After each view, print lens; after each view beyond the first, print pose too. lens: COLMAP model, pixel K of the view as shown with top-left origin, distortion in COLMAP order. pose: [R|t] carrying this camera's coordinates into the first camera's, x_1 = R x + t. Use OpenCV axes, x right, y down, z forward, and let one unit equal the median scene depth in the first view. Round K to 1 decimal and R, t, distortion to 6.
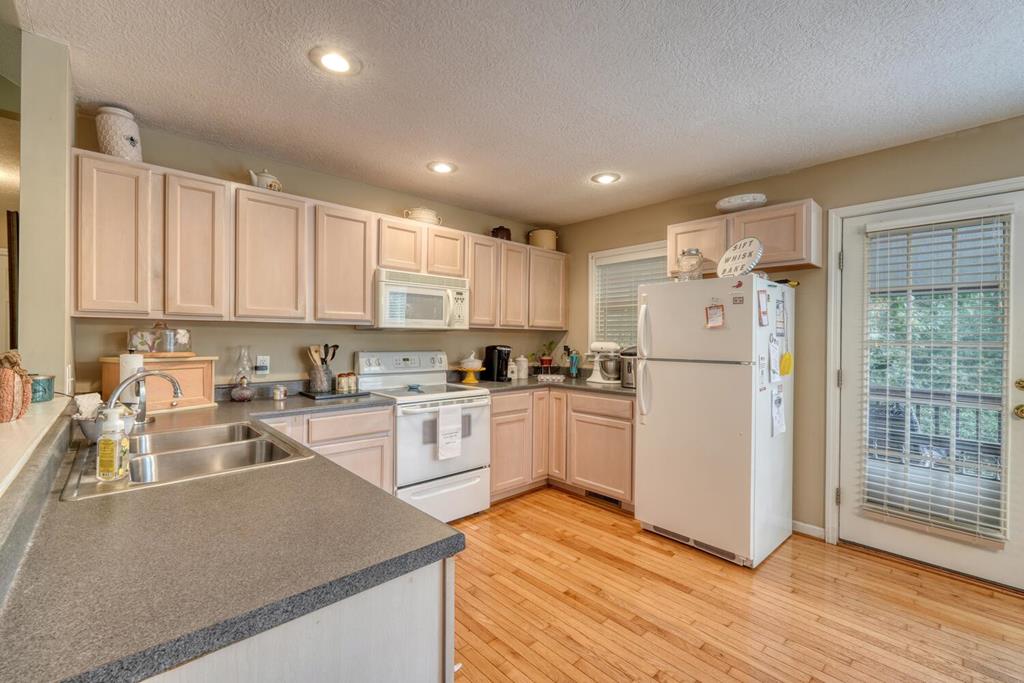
lens RADIAL K [[434.4, 0, 514.3], [0, 434.4, 340.3], [0, 0, 1]] dist [-0.007371, 0.004505]
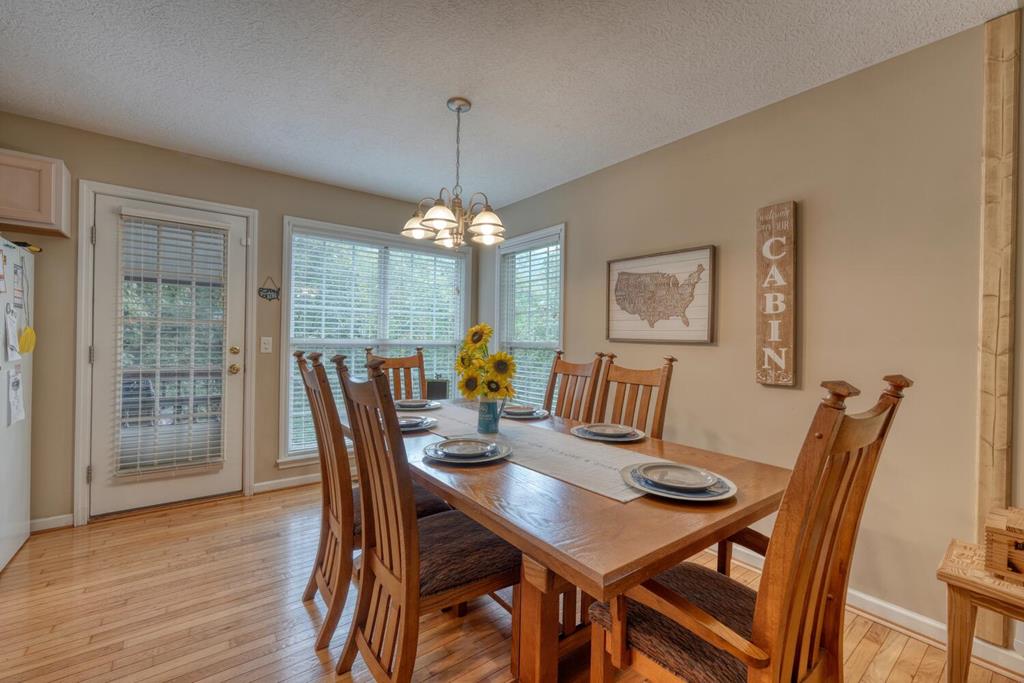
lens RADIAL K [[429.3, 0, 511.3], [0, 429.3, 336.9], [0, 0, 1]] dist [-0.001010, 0.000757]
pose [[0.092612, -0.003705, 0.995695, -0.123848], [-0.010217, 0.999937, 0.004671, 0.030969], [-0.995650, -0.010606, 0.092568, -0.039439]]
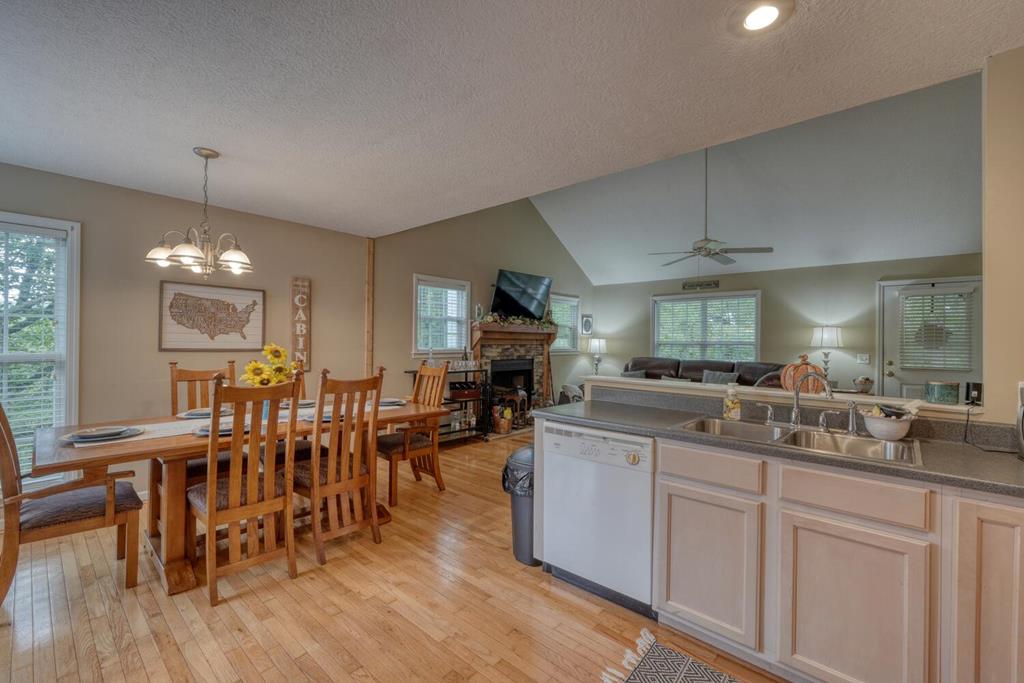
lens RADIAL K [[434.4, 0, 514.3], [0, 434.4, 340.3], [0, 0, 1]] dist [-0.007371, 0.004505]
pose [[-0.995505, -0.018185, -0.092948, 0.079756], [-0.018360, 0.999831, 0.001026, -0.004465], [0.092913, 0.002728, -0.995670, 1.083360]]
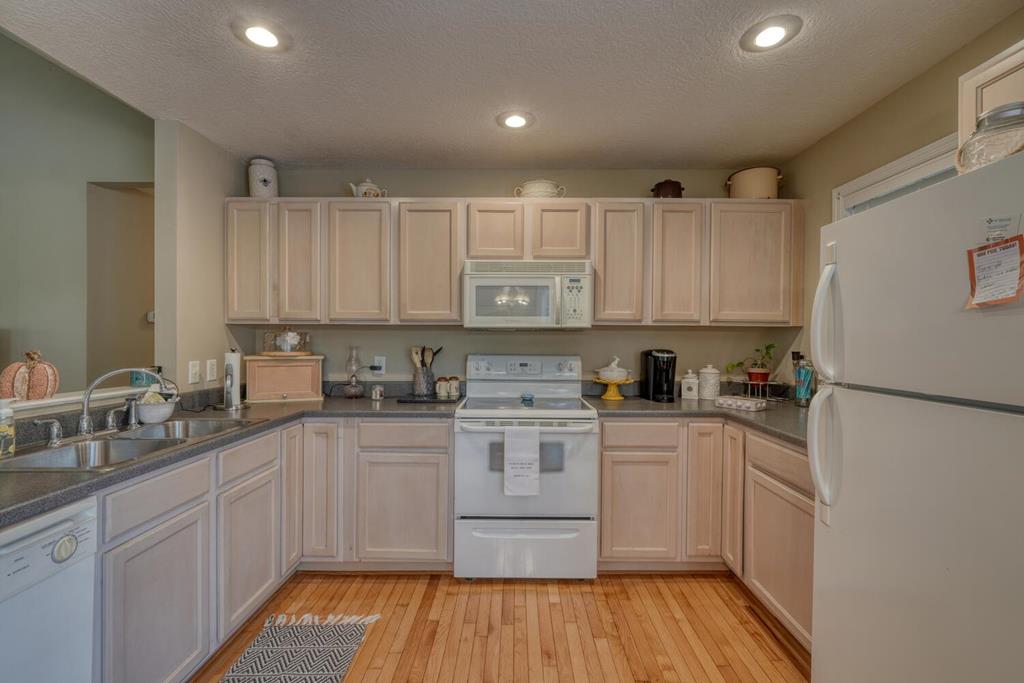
lens RADIAL K [[434.4, 0, 514.3], [0, 434.4, 340.3], [0, 0, 1]] dist [-0.007371, 0.004505]
pose [[0.727576, -0.001448, -0.686026, 0.361692], [-0.001419, 0.999992, -0.003616, -0.000222], [0.686026, 0.003605, 0.727568, 0.425148]]
